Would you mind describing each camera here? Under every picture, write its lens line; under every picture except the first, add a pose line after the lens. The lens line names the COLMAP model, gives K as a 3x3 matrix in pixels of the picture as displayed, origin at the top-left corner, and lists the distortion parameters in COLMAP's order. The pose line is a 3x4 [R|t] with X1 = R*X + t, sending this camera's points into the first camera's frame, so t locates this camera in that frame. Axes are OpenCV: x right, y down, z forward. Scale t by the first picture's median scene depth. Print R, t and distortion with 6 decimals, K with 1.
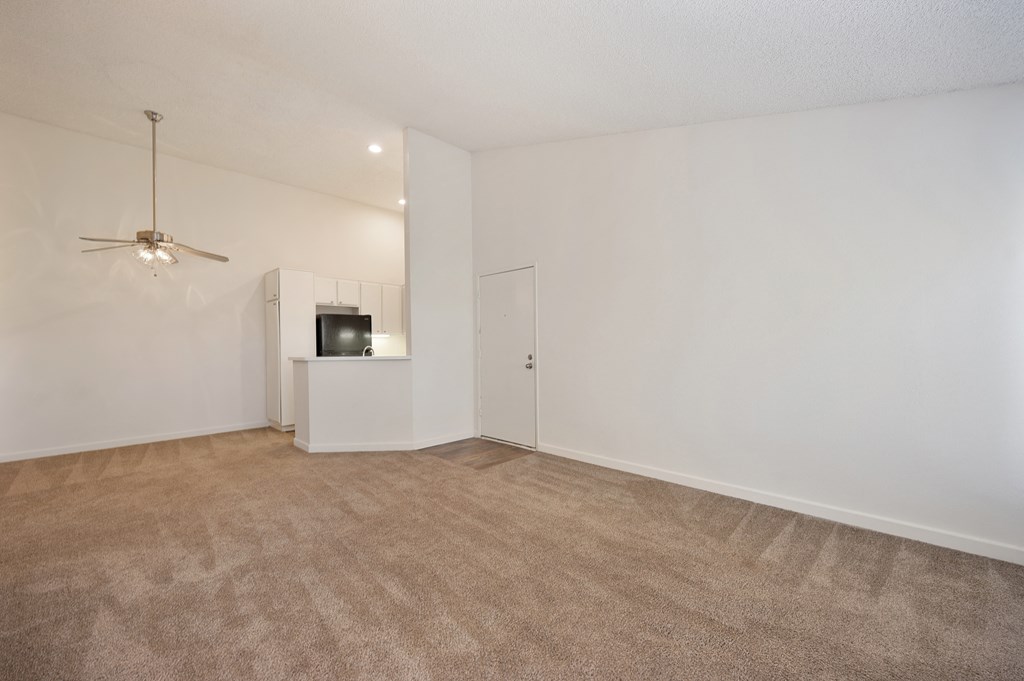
lens RADIAL K [[410.5, 0, 508.8], [0, 410.5, 339.6], [0, 0, 1]] dist [0.012354, -0.000035]
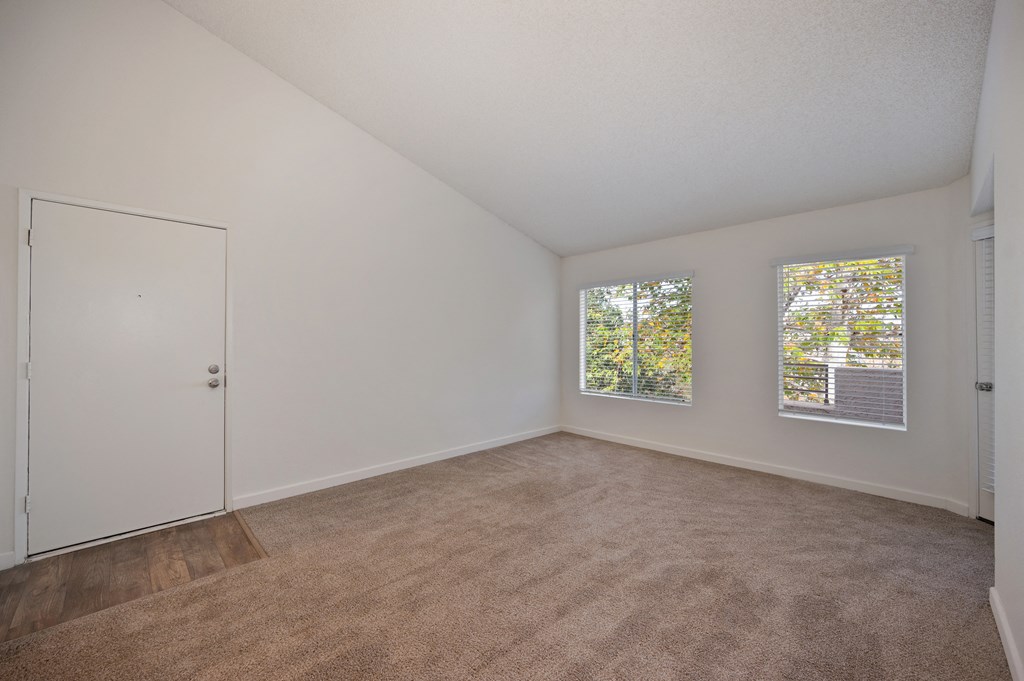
lens RADIAL K [[410.5, 0, 508.8], [0, 410.5, 339.6], [0, 0, 1]] dist [0.012354, -0.000035]
pose [[0.025084, 0.015345, 0.999568, -0.589090], [-0.003865, 0.999876, -0.015253, 0.004120], [-0.999678, -0.003480, 0.025140, 0.543301]]
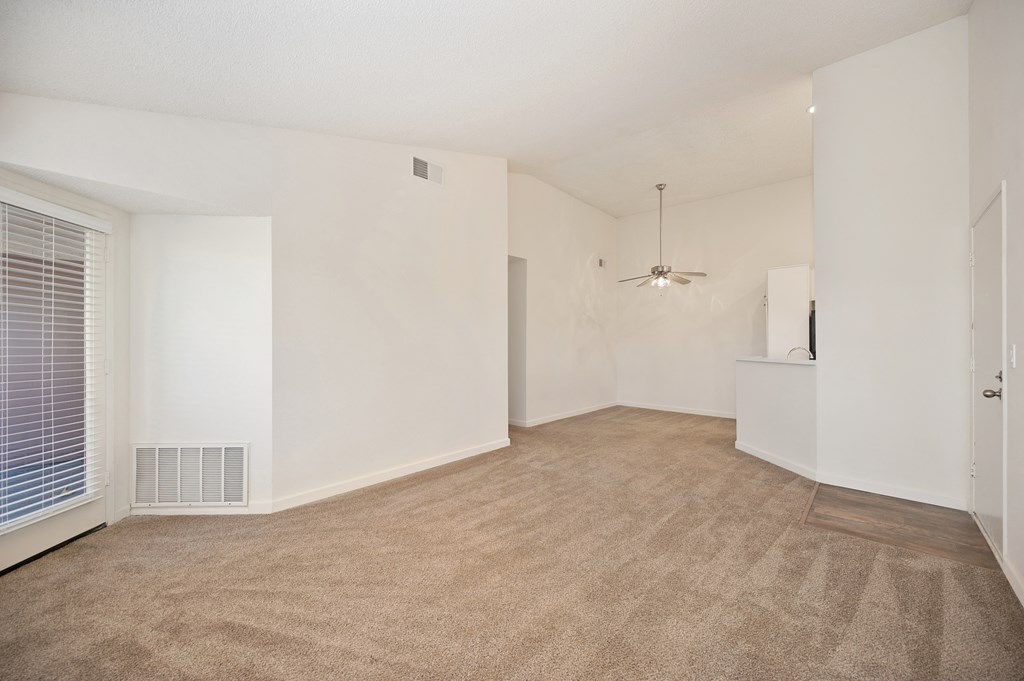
lens RADIAL K [[410.5, 0, 508.8], [0, 410.5, 339.6], [0, 0, 1]] dist [0.012354, -0.000035]
pose [[0.027846, 0.001057, -0.999612, 0.552177], [0.002936, 0.999995, 0.001139, -0.003844], [0.999608, -0.002967, 0.027843, 0.409592]]
